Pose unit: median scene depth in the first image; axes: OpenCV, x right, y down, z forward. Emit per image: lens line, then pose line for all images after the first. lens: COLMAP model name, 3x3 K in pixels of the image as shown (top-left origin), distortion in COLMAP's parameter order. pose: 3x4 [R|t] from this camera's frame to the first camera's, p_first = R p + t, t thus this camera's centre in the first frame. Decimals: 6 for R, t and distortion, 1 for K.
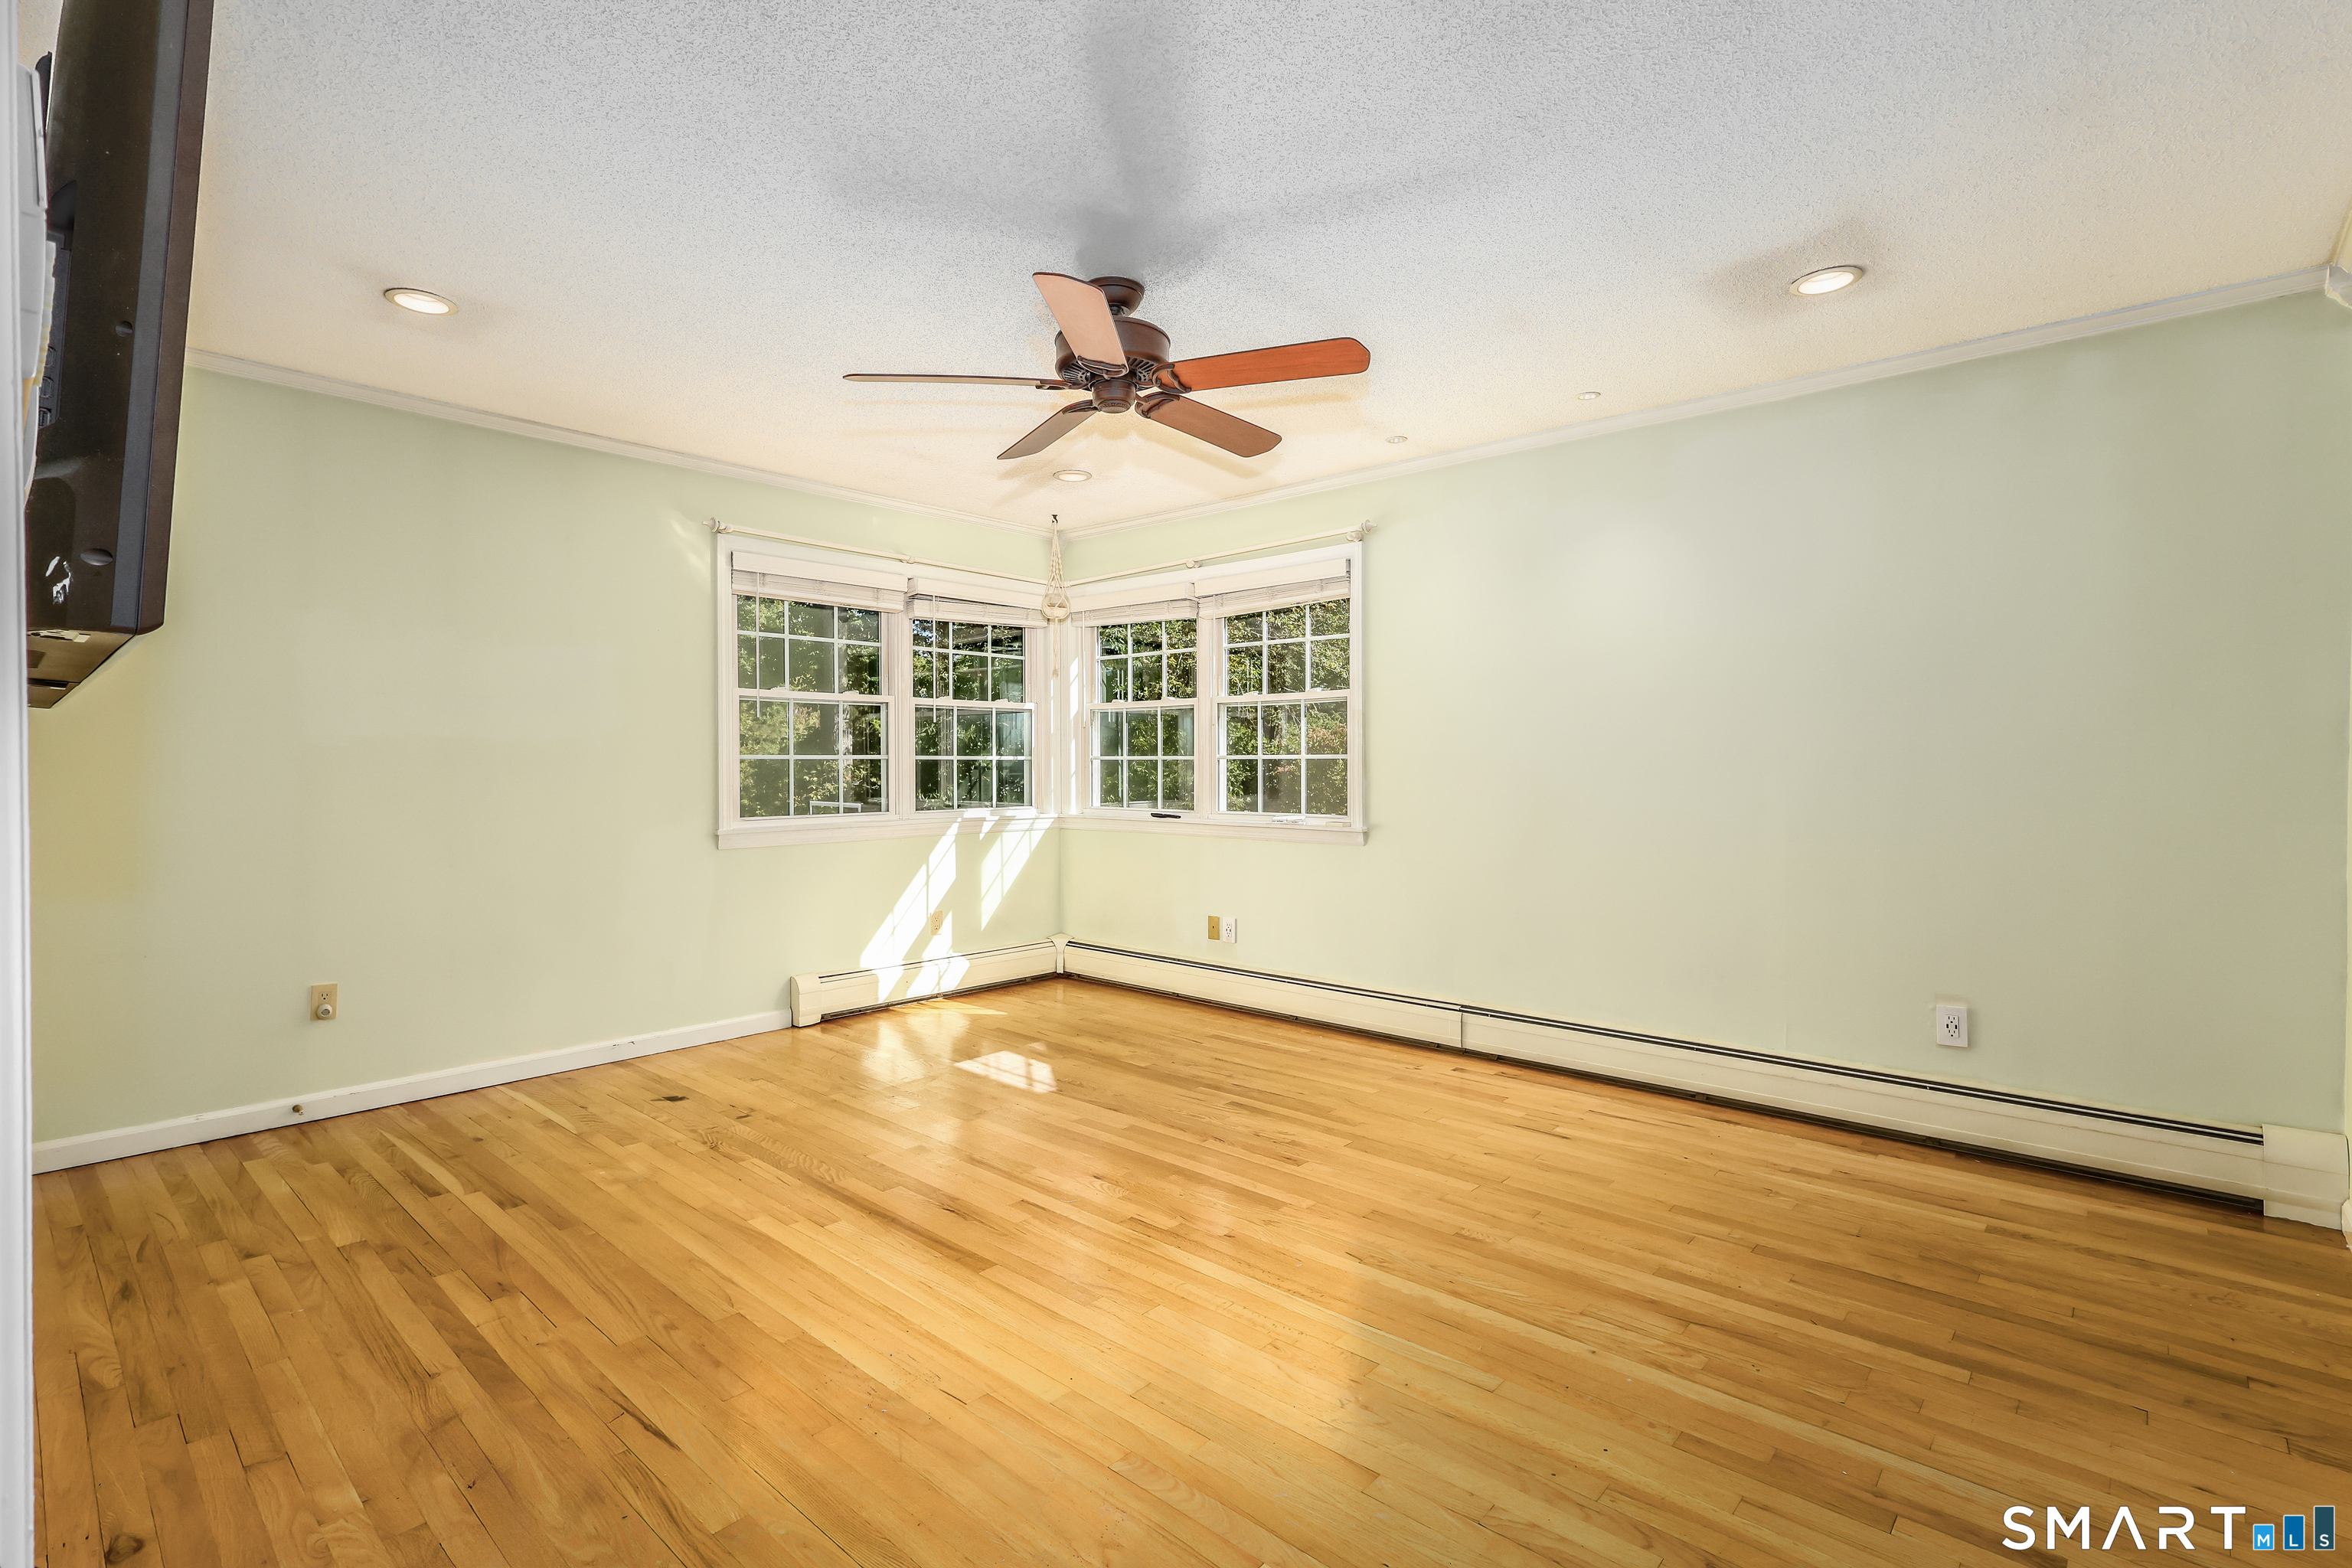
lens RADIAL K [[1089.3, 0, 1175.6], [0, 1089.3, 779.3], [0, 0, 1]] dist [-0.002118, 0.000637]
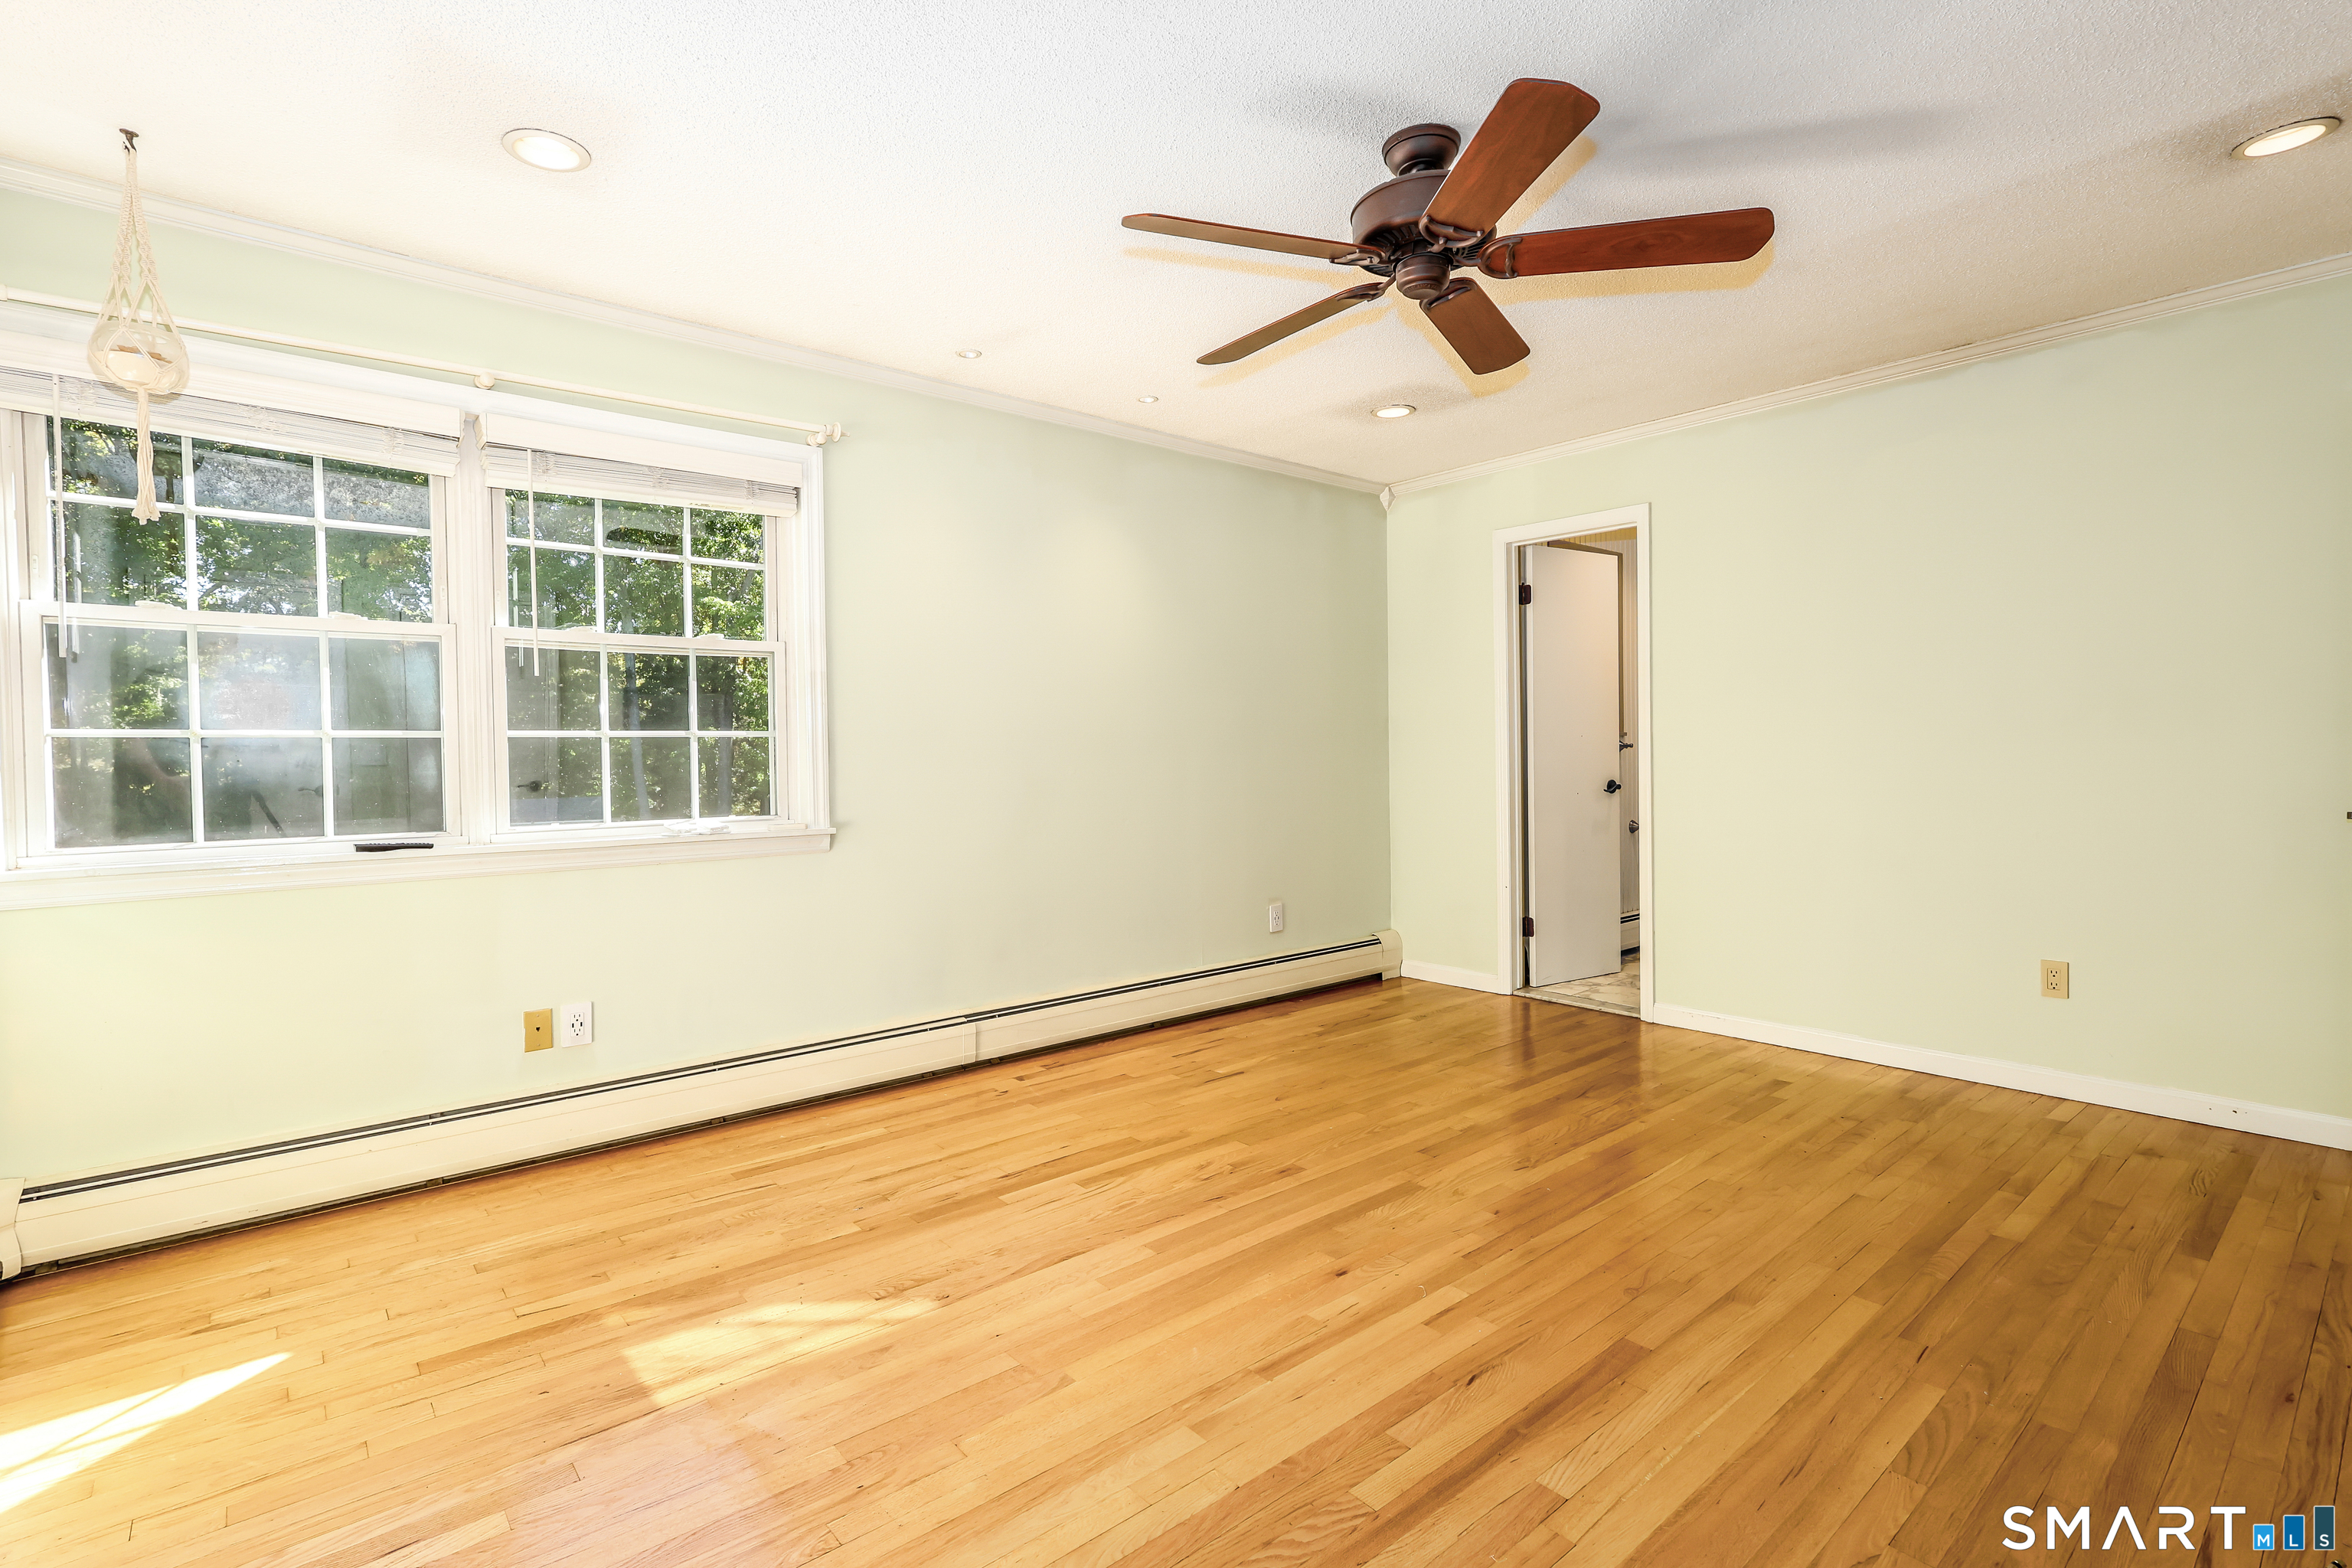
lens RADIAL K [[1089.3, 0, 1175.6], [0, 1089.3, 779.3], [0, 0, 1]] dist [-0.002118, 0.000637]
pose [[0.129849, -0.026867, 0.991170, -0.614058], [0.025066, 0.999402, 0.023807, -0.001489], [-0.991217, 0.021753, 0.130445, 0.741721]]
